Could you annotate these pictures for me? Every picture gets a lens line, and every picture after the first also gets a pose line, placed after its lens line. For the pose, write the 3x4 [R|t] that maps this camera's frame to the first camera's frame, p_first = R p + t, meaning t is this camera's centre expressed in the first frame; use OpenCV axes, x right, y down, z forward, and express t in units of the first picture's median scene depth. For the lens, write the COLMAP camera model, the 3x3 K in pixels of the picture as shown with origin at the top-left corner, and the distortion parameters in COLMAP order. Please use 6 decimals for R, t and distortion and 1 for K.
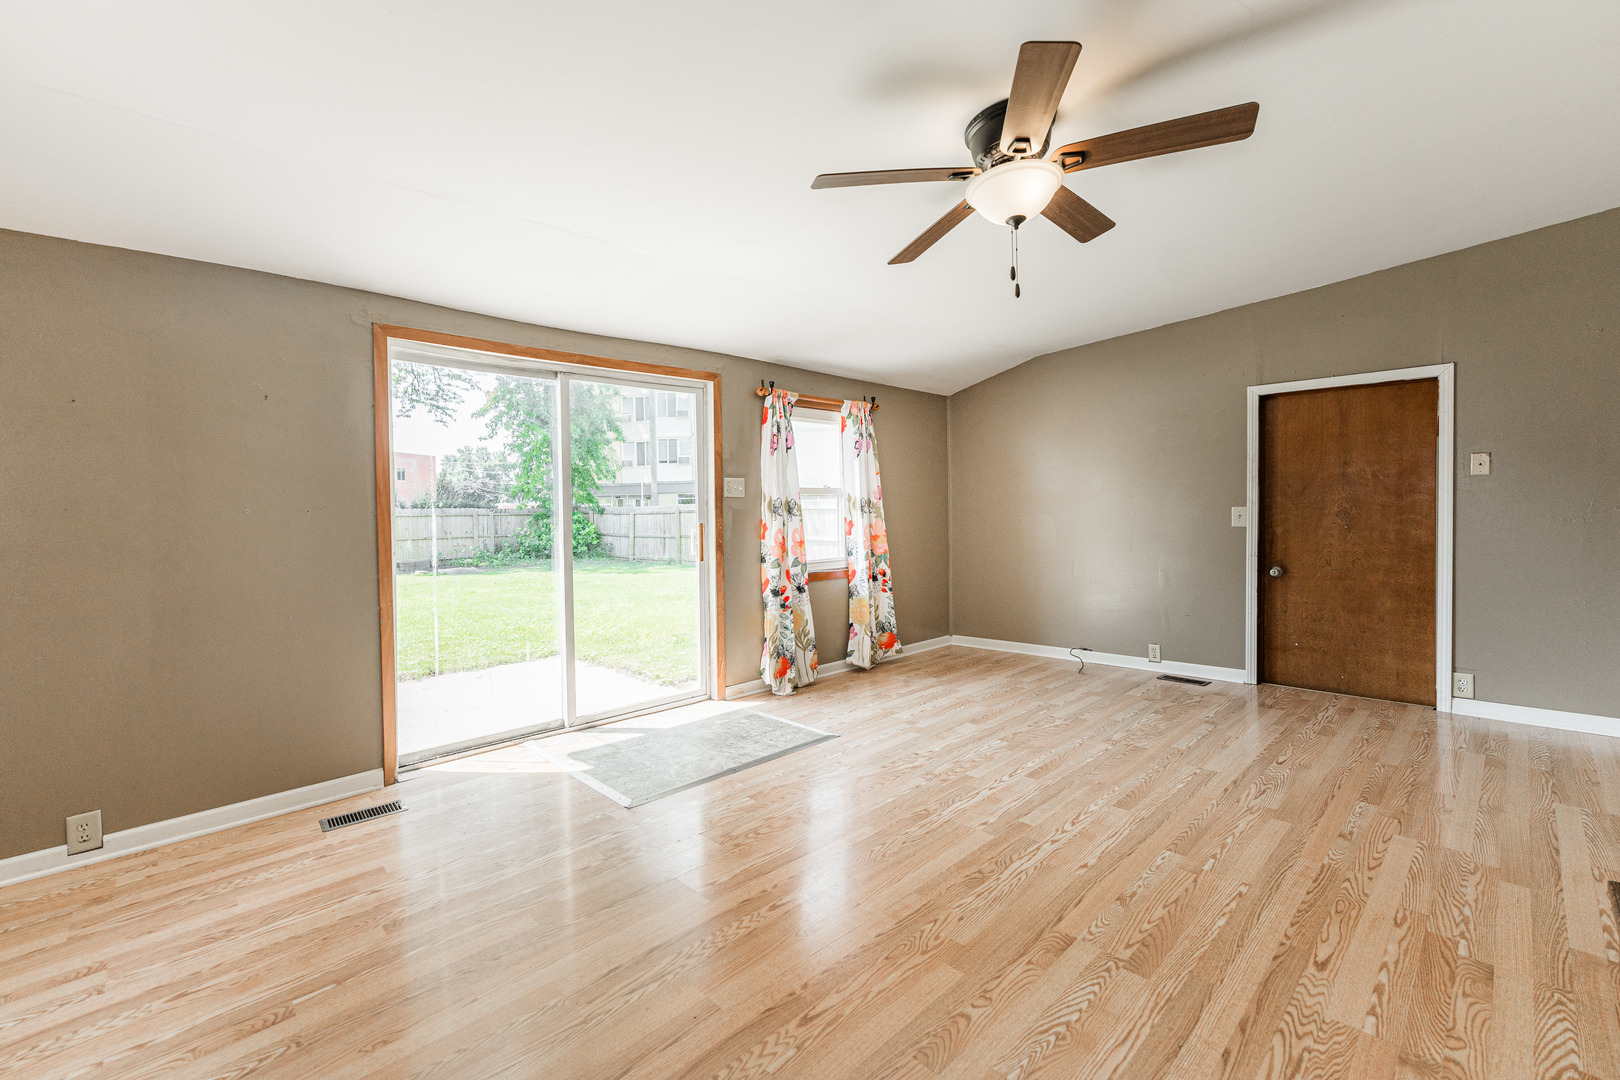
lens RADIAL K [[666.6, 0, 811.2], [0, 666.6, 515.3], [0, 0, 1]] dist [-0.000165, -0.000674]
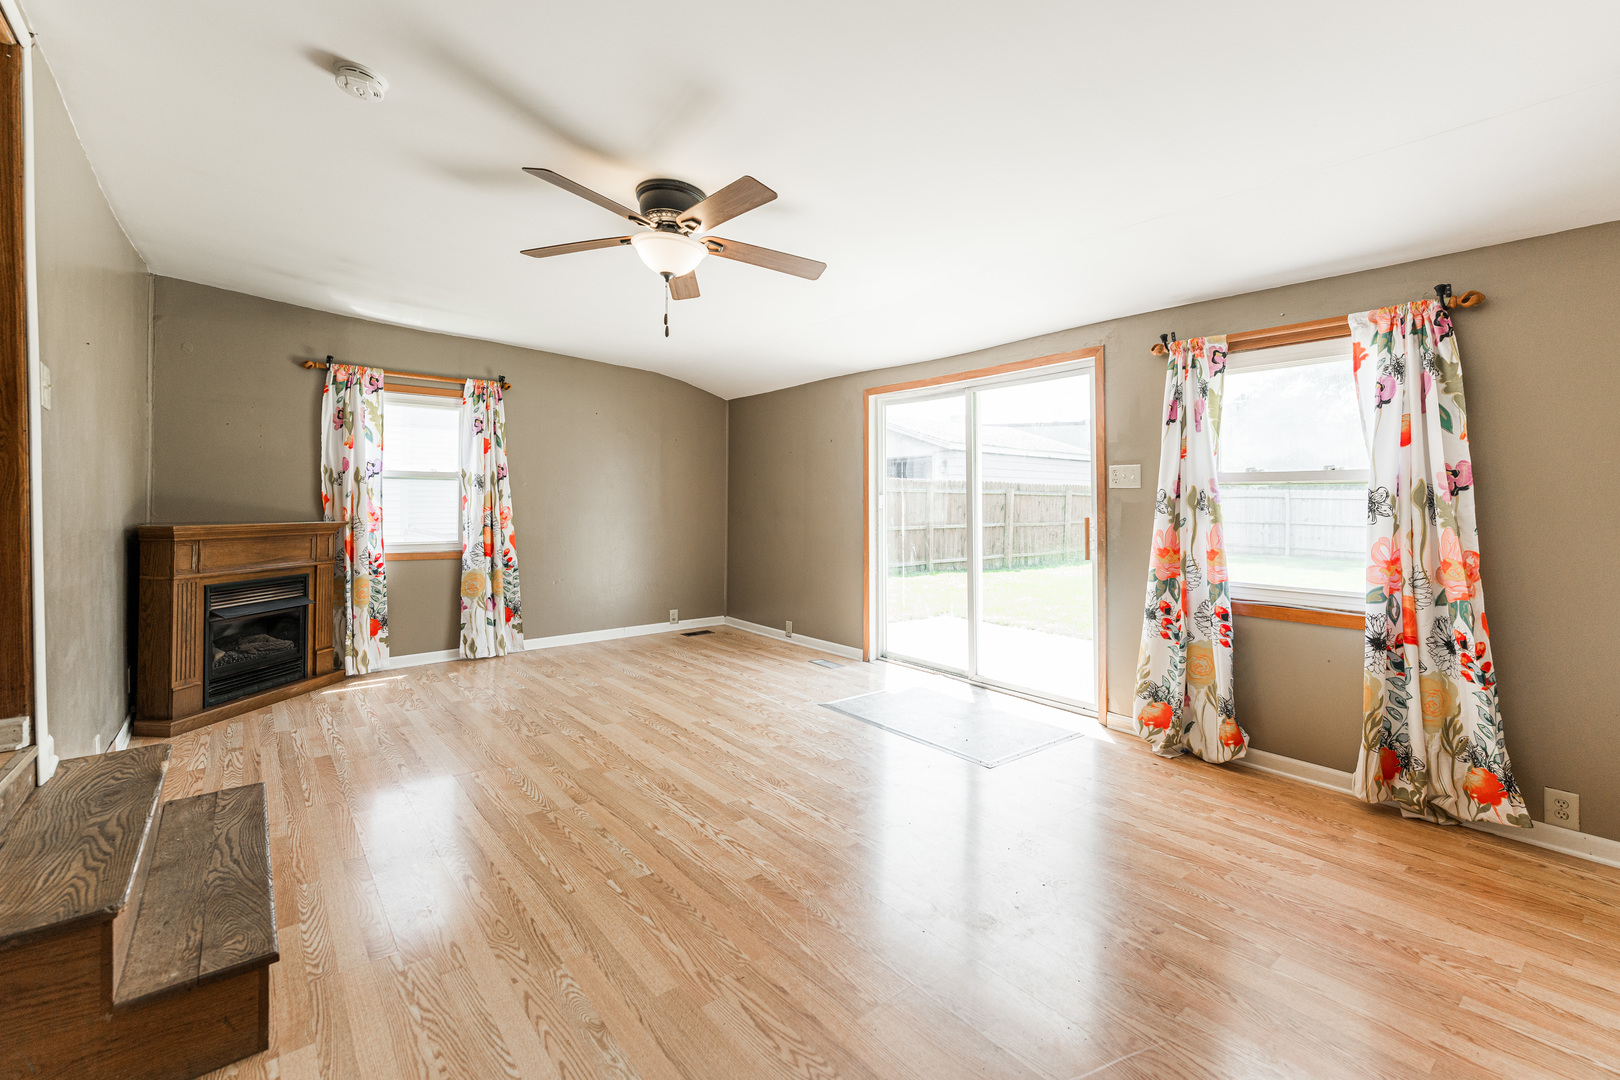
lens RADIAL K [[689.7, 0, 792.2], [0, 689.7, 499.0], [0, 0, 1]] dist [-0.007964, 0.000169]
pose [[-0.080946, 0.018522, -0.996546, 0.926516], [-0.009339, 0.999769, 0.019341, -0.031472], [0.996675, 0.010873, -0.080754, 0.794213]]
